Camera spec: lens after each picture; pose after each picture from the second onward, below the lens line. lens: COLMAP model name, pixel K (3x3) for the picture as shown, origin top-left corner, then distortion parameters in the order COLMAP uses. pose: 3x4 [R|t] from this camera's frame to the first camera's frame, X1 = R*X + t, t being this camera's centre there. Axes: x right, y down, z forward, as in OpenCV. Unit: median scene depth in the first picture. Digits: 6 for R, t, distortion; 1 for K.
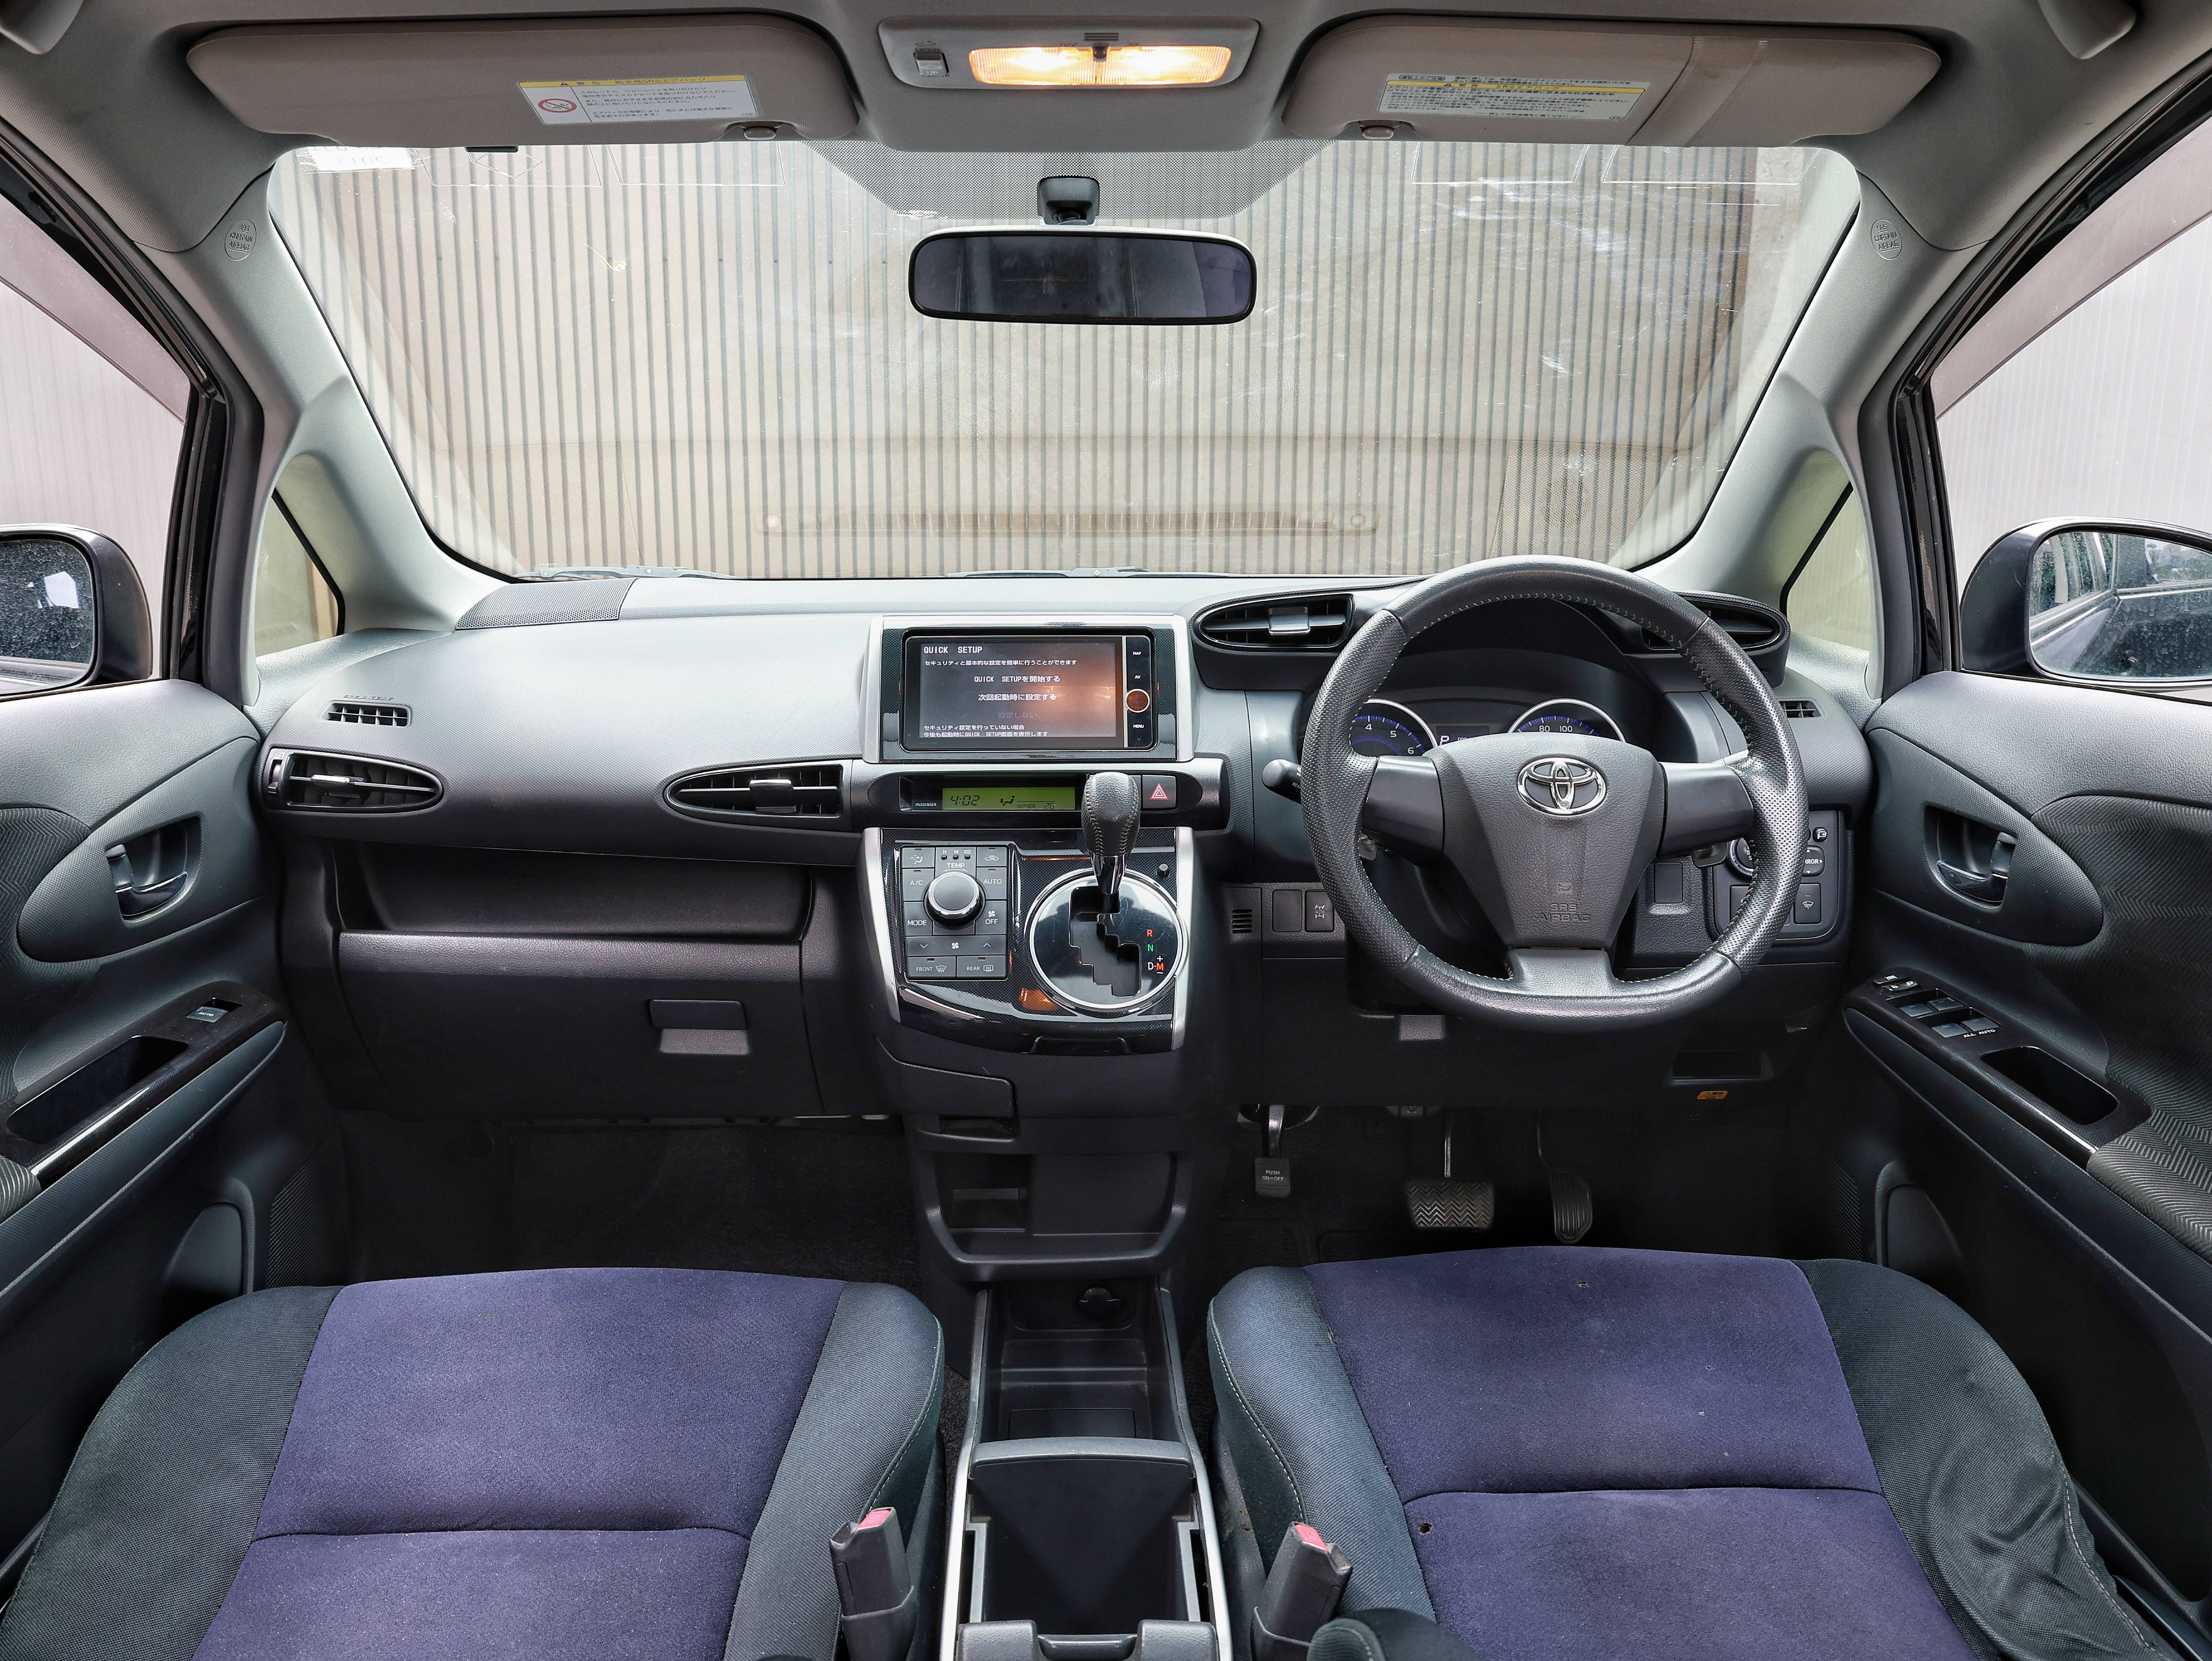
lens RADIAL K [[1773.6, 0, 1114.7], [0, 1773.6, 814.9], [0, 0, 1]] dist [-0.008533, -0.000513]
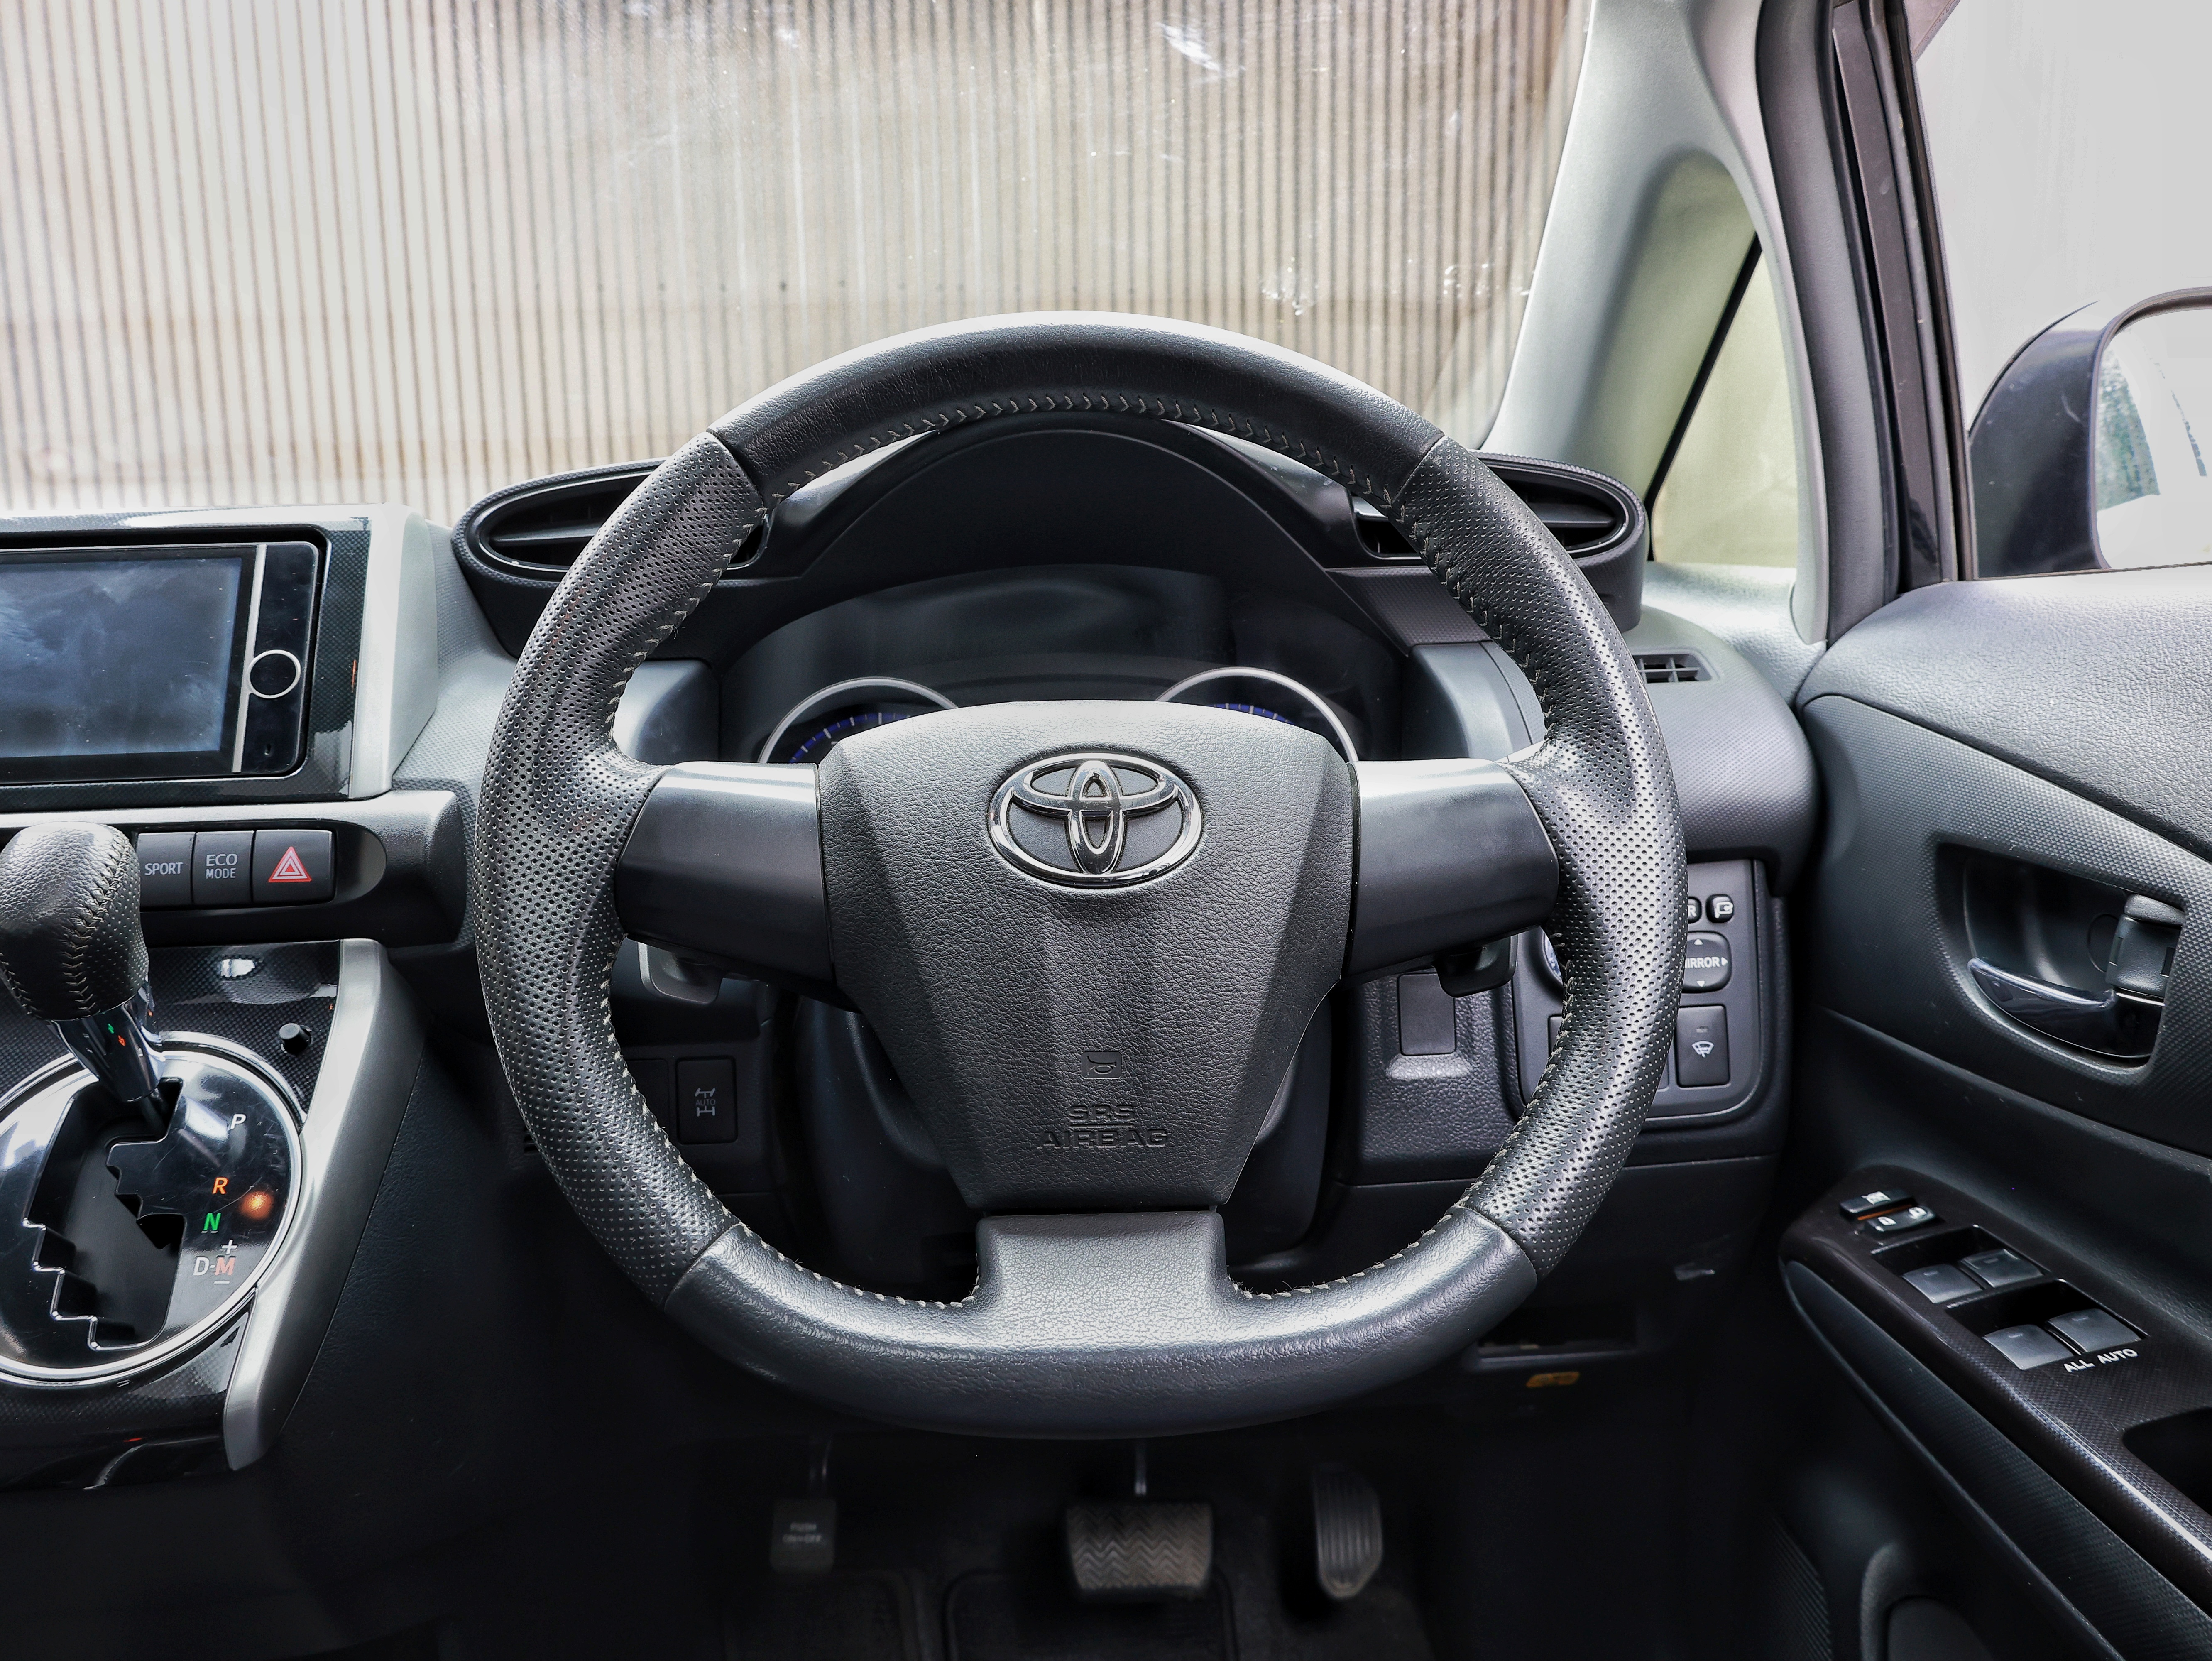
lens RADIAL K [[1703.9, 0, 1106.0], [0, 1703.9, 830.5], [0, 0, 1]] dist [-0.005068, -0.000322]
pose [[0.999121, -0.031803, 0.027317, 0.222355], [0.032822, 0.998749, -0.037731, 0.001423], [-0.026083, 0.038594, 0.998914, 0.547048]]
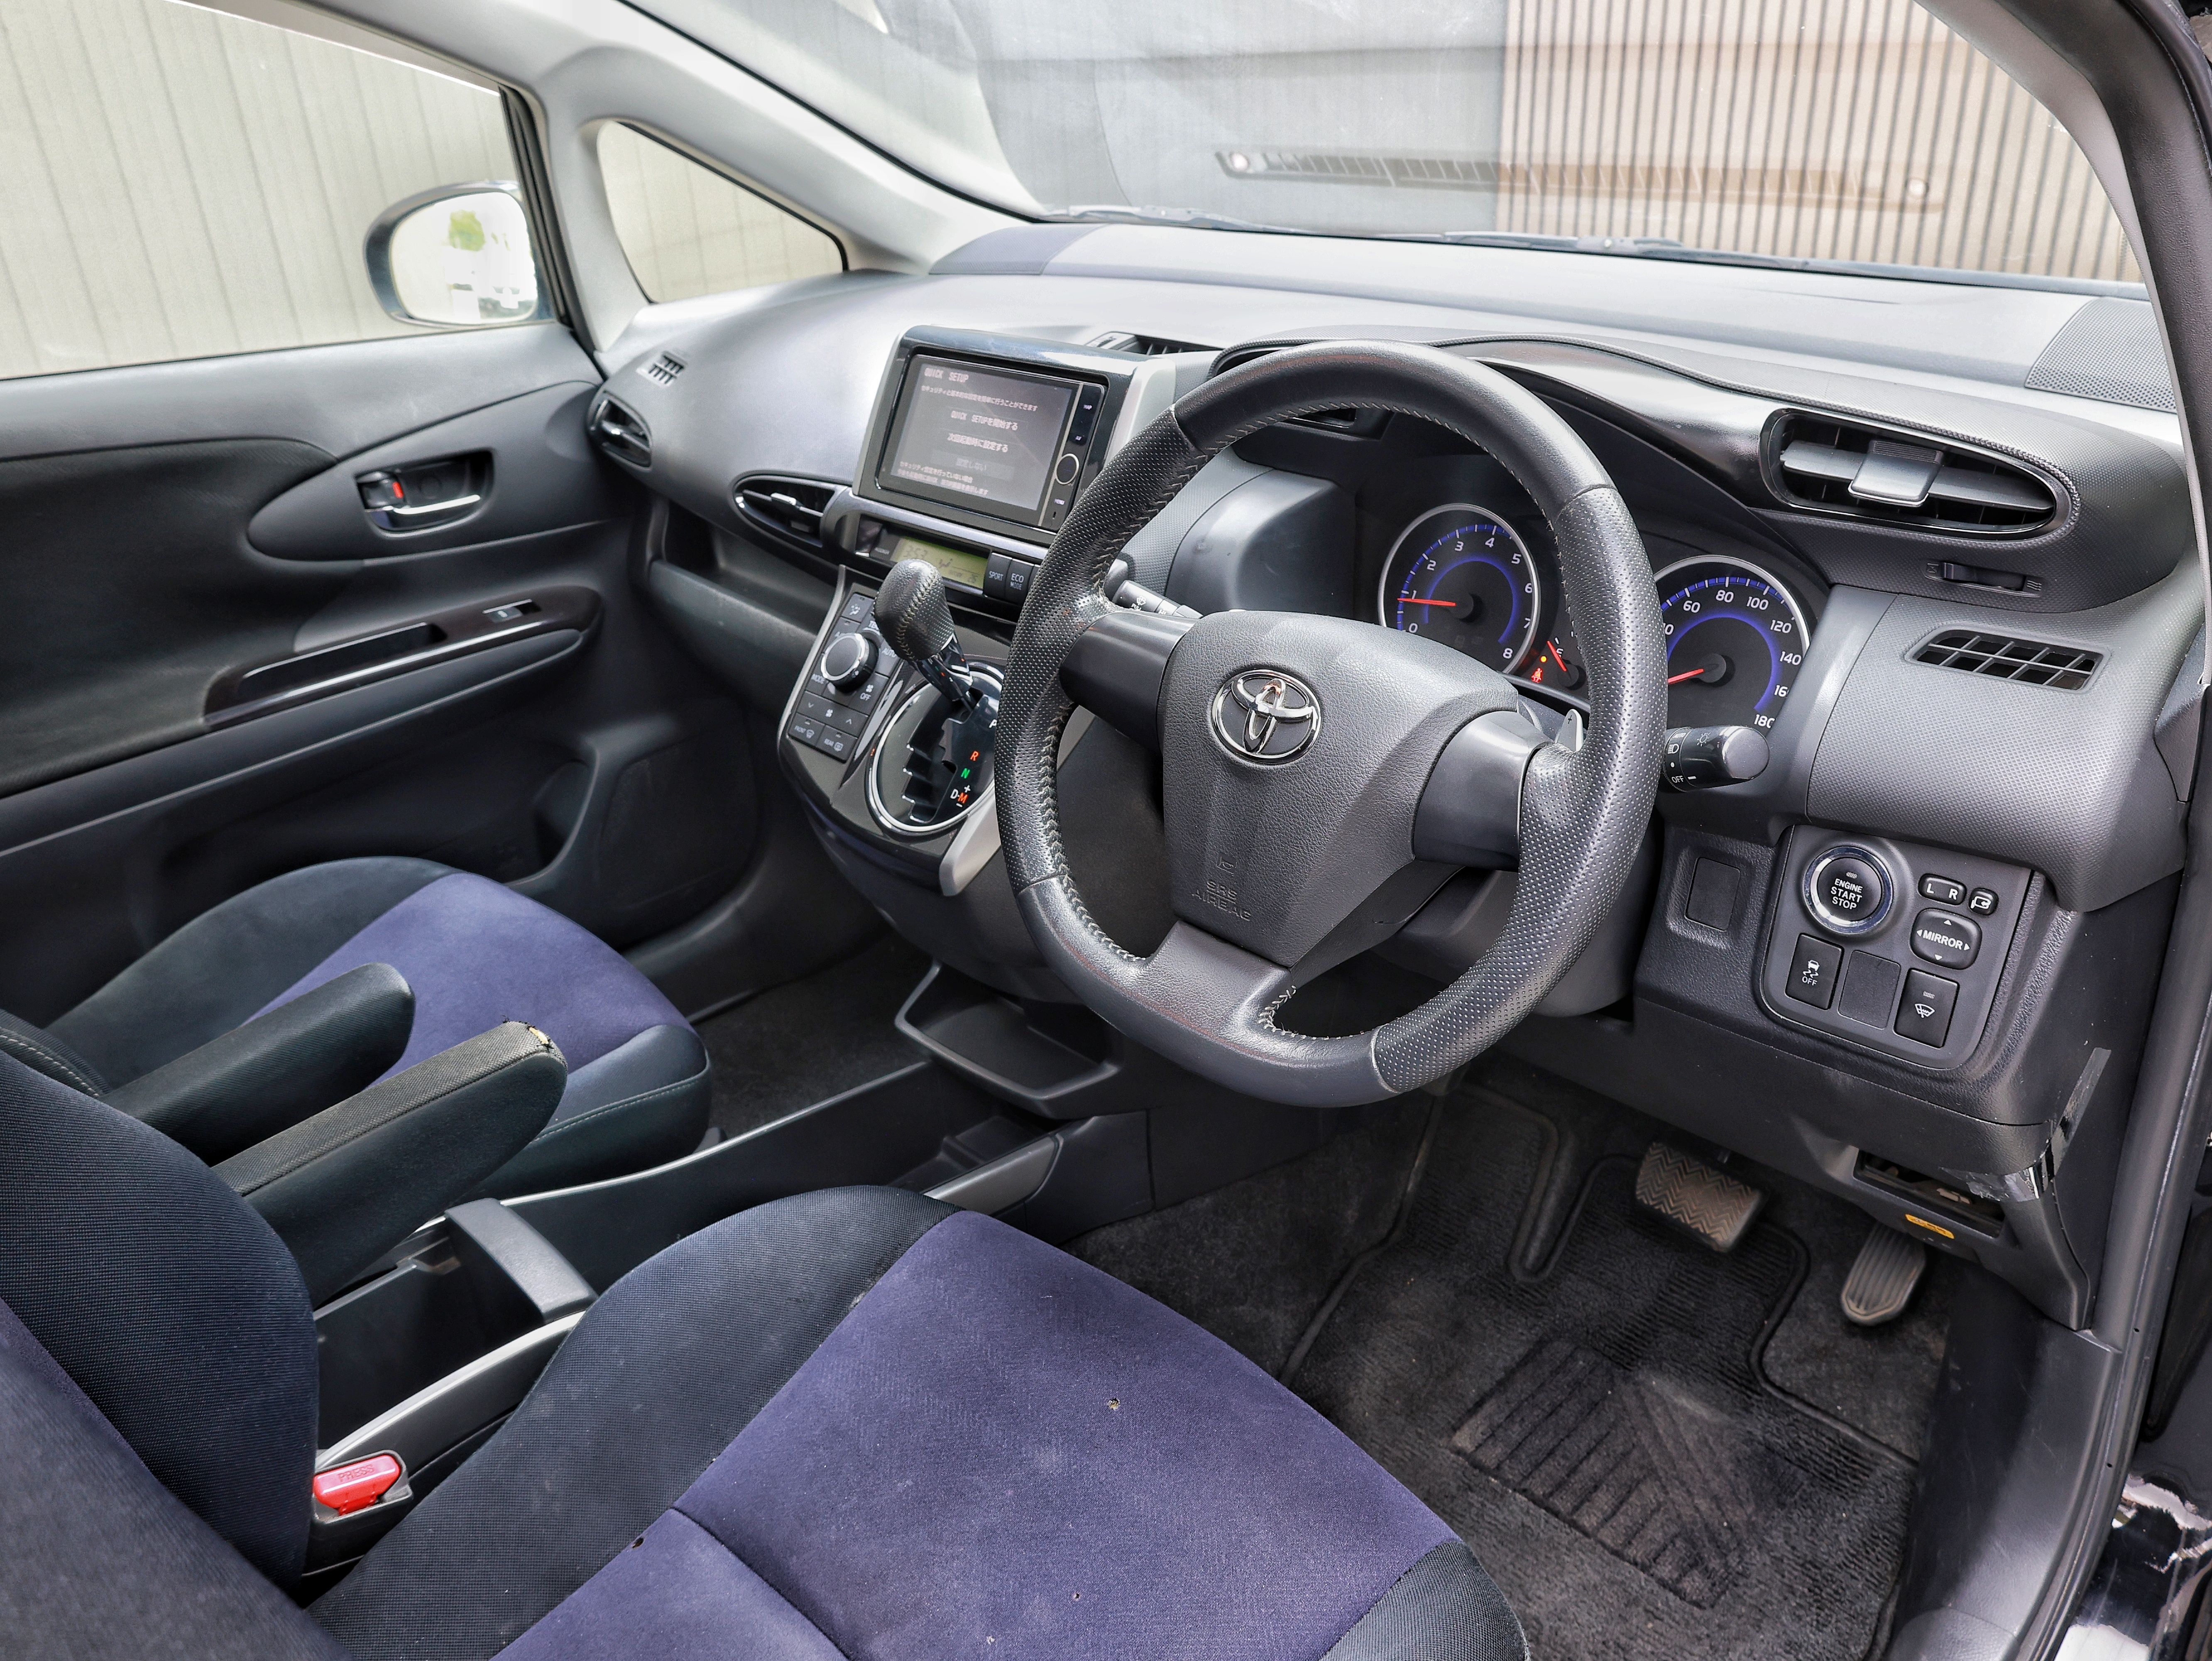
lens RADIAL K [[1689.8, 0, 1099.2], [0, 1689.8, 873.3], [0, 0, 1]] dist [-0.004055, 0.003708]
pose [[0.667815, 0.314594, -0.674577, 0.598200], [-0.105767, 0.937202, 0.332364, -0.149539], [0.736775, -0.150609, 0.659151, 0.485676]]
